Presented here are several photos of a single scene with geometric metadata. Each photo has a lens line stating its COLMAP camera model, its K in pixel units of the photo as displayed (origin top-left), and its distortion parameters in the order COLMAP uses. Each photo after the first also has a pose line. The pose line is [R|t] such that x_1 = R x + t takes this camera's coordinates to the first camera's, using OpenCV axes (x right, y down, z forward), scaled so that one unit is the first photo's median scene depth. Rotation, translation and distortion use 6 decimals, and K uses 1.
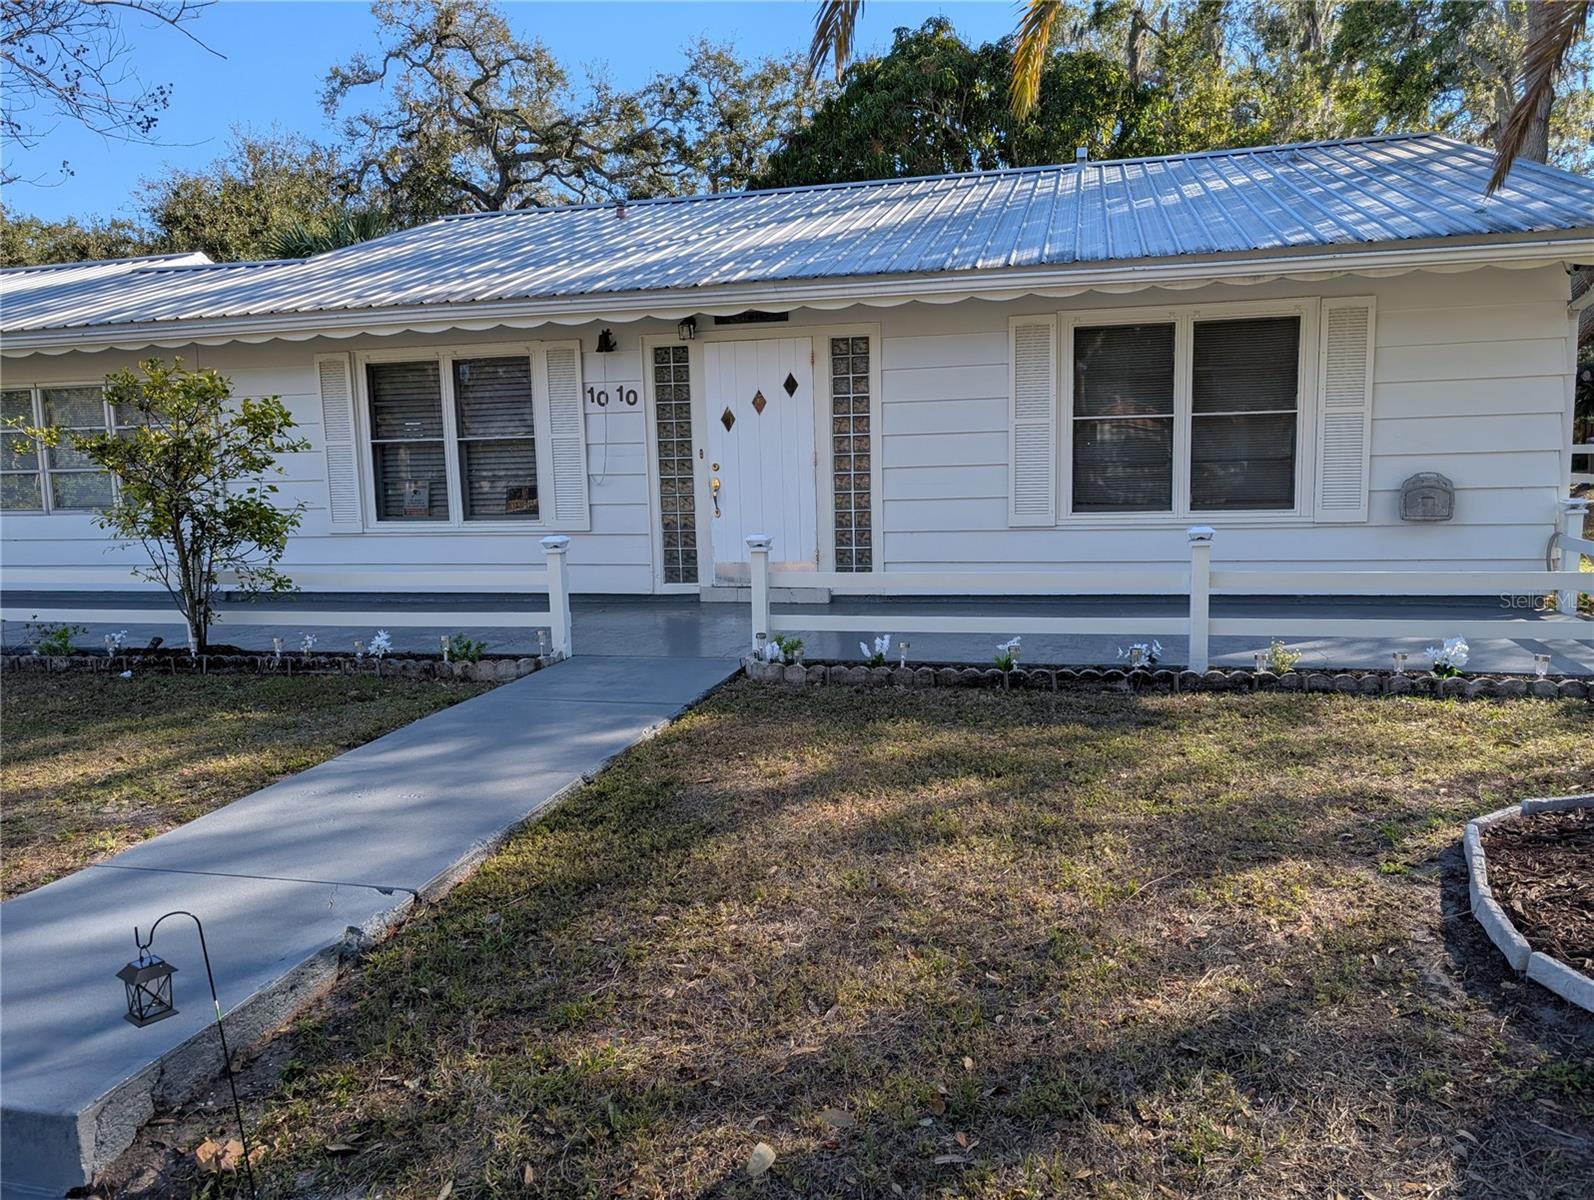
lens RADIAL K [[1151.4, 0, 804.5], [0, 1151.4, 603.4], [0, 0, 1]] dist [0.022522, -0.017473]
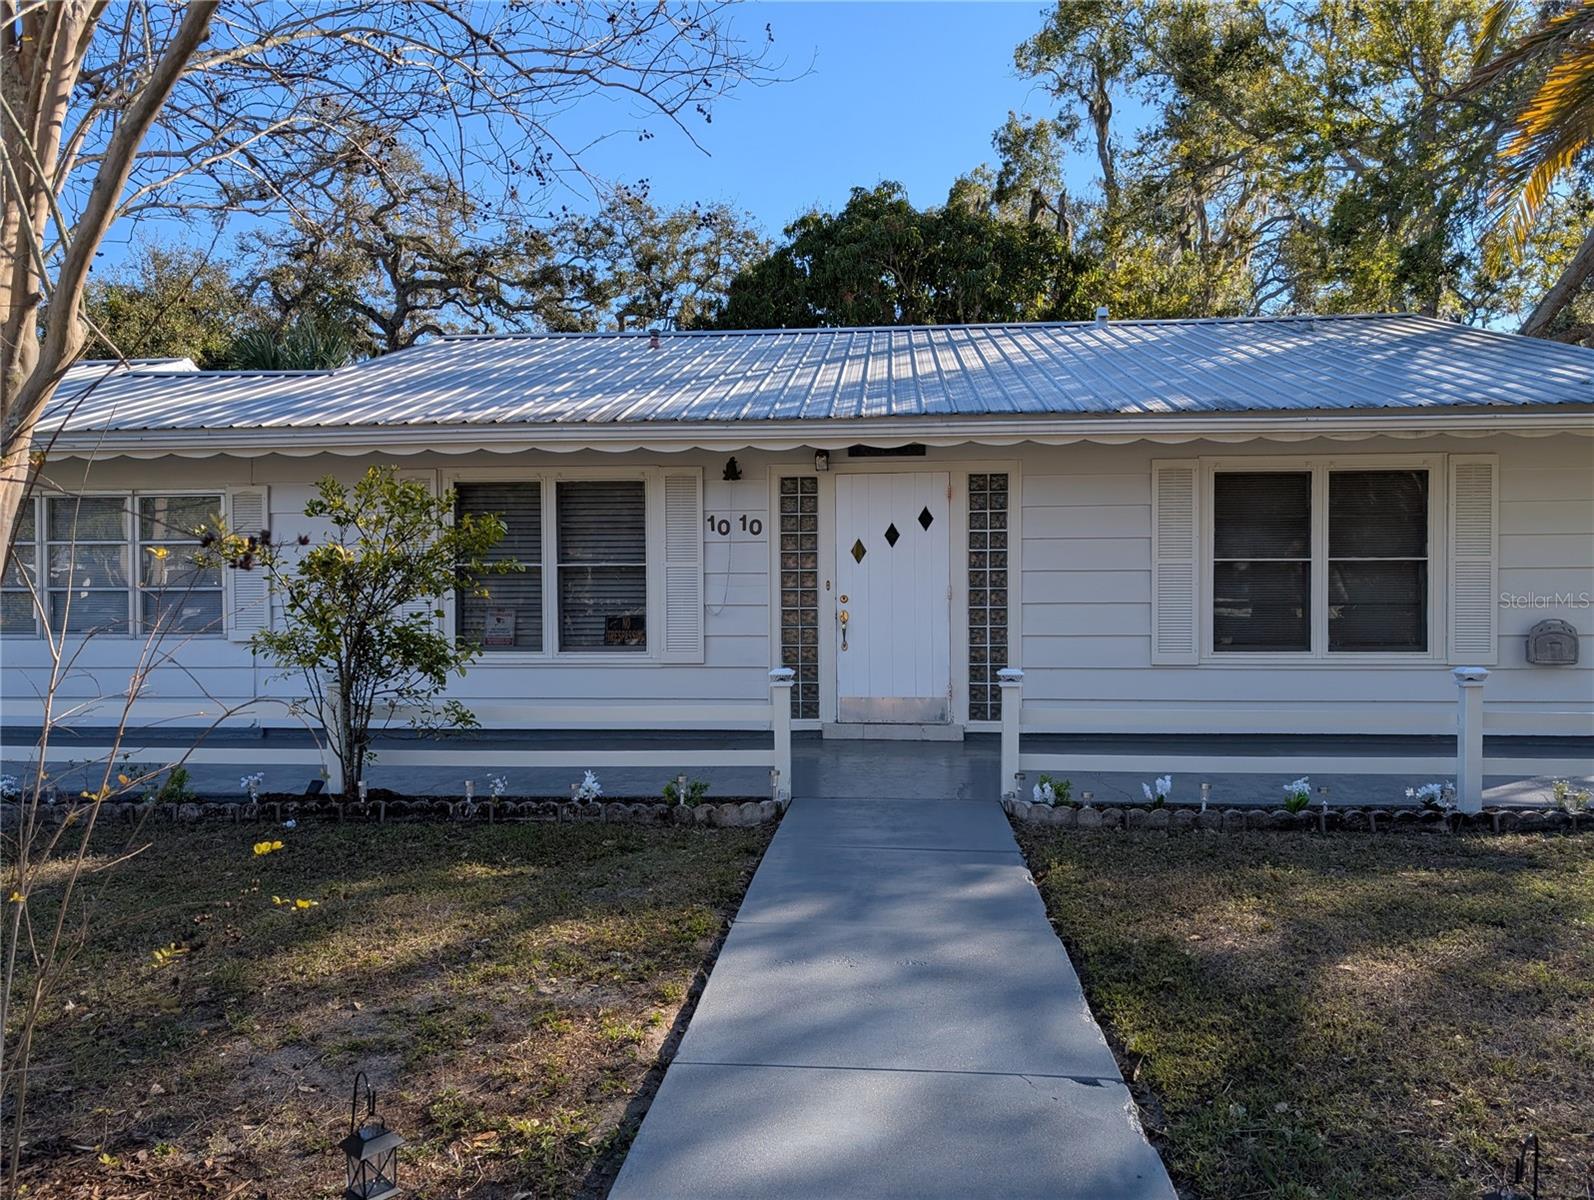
lens RADIAL K [[1145.3, 0, 799.0], [0, 1145.3, 611.0], [0, 0, 1]] dist [0.035276, -0.035913]
pose [[0.987235, 0.019150, 0.158115, -0.271168], [-0.001425, 0.993768, -0.111462, -0.001175], [-0.159264, 0.109813, 0.981109, 0.060593]]
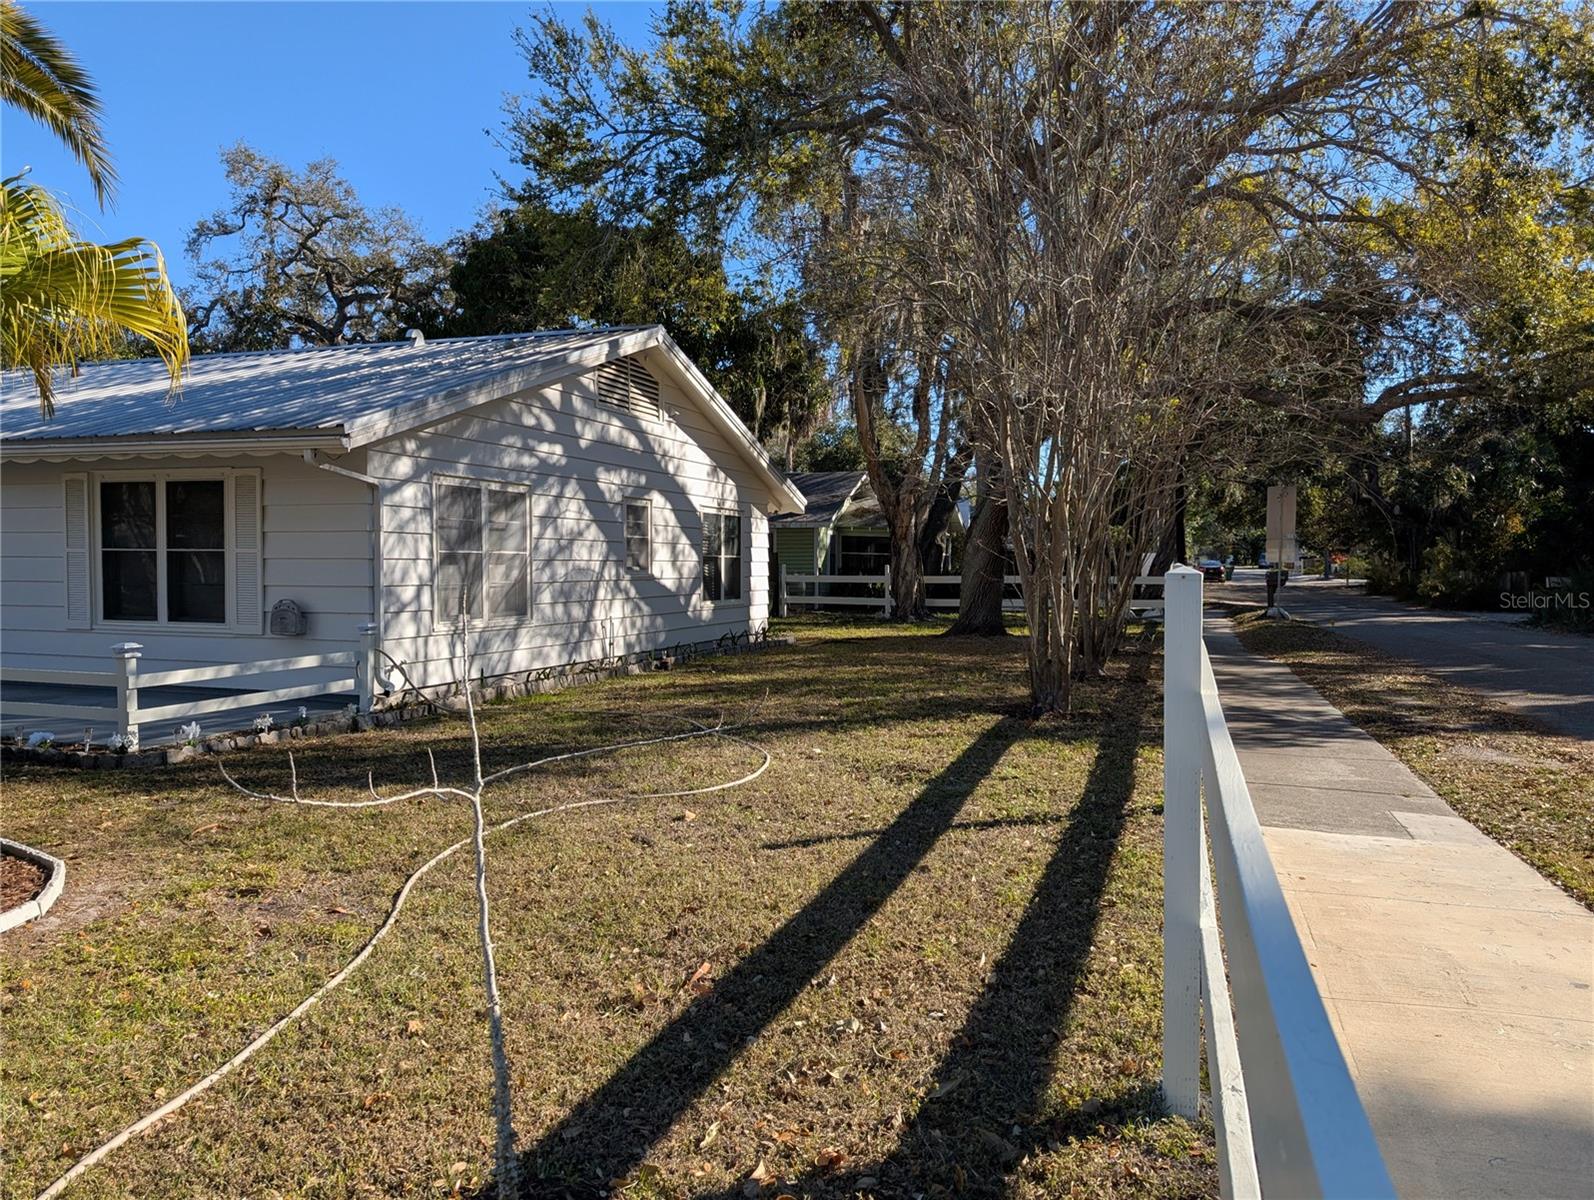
lens RADIAL K [[1151.4, 0, 804.5], [0, 1151.4, 603.4], [0, 0, 1]] dist [0.022522, -0.017473]
pose [[0.995142, 0.033913, -0.092428, 1.094761], [-0.041874, 0.995449, -0.085601, -0.016577], [0.089105, 0.089055, 0.992033, -0.238471]]
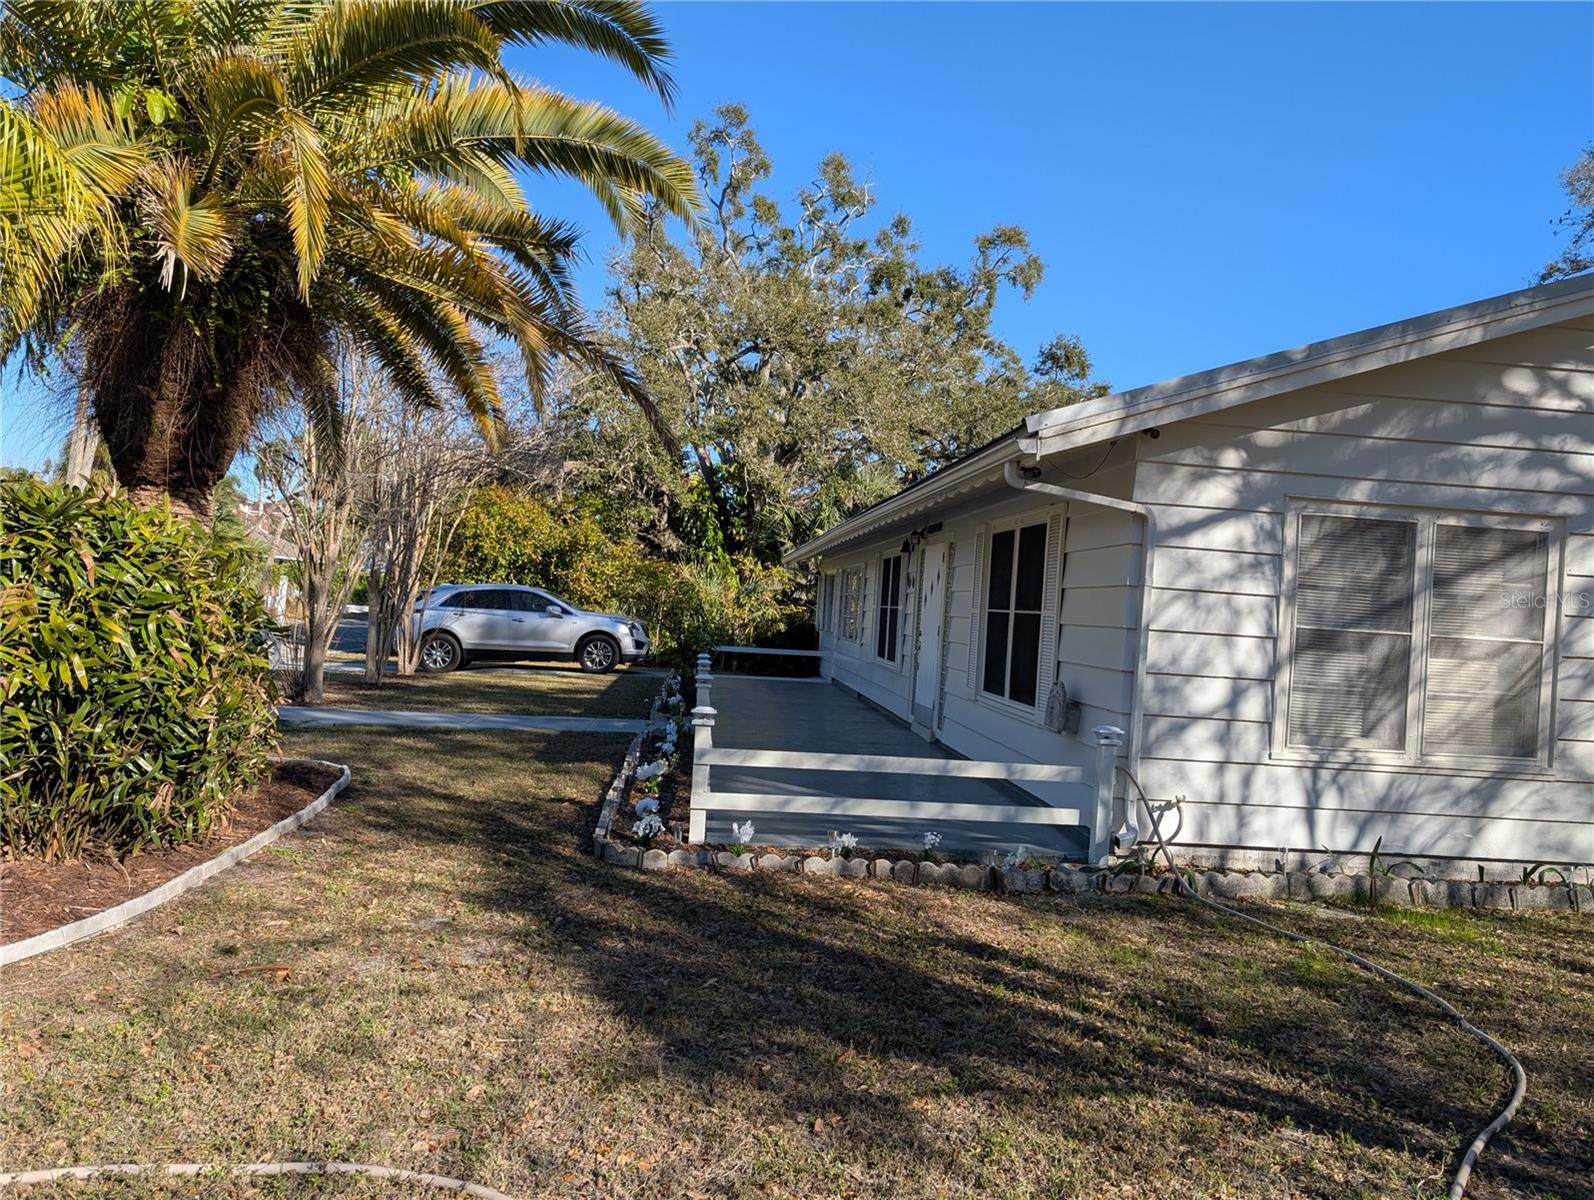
lens RADIAL K [[1124.4, 0, 798.2], [0, 1124.4, 605.2], [0, 0, 1]] dist [0.035205, -0.019401]
pose [[0.324118, 0.048884, -0.944753, 1.172629], [-0.193063, 0.981064, -0.015471, -0.103739], [0.926107, 0.187411, 0.327418, 0.420391]]
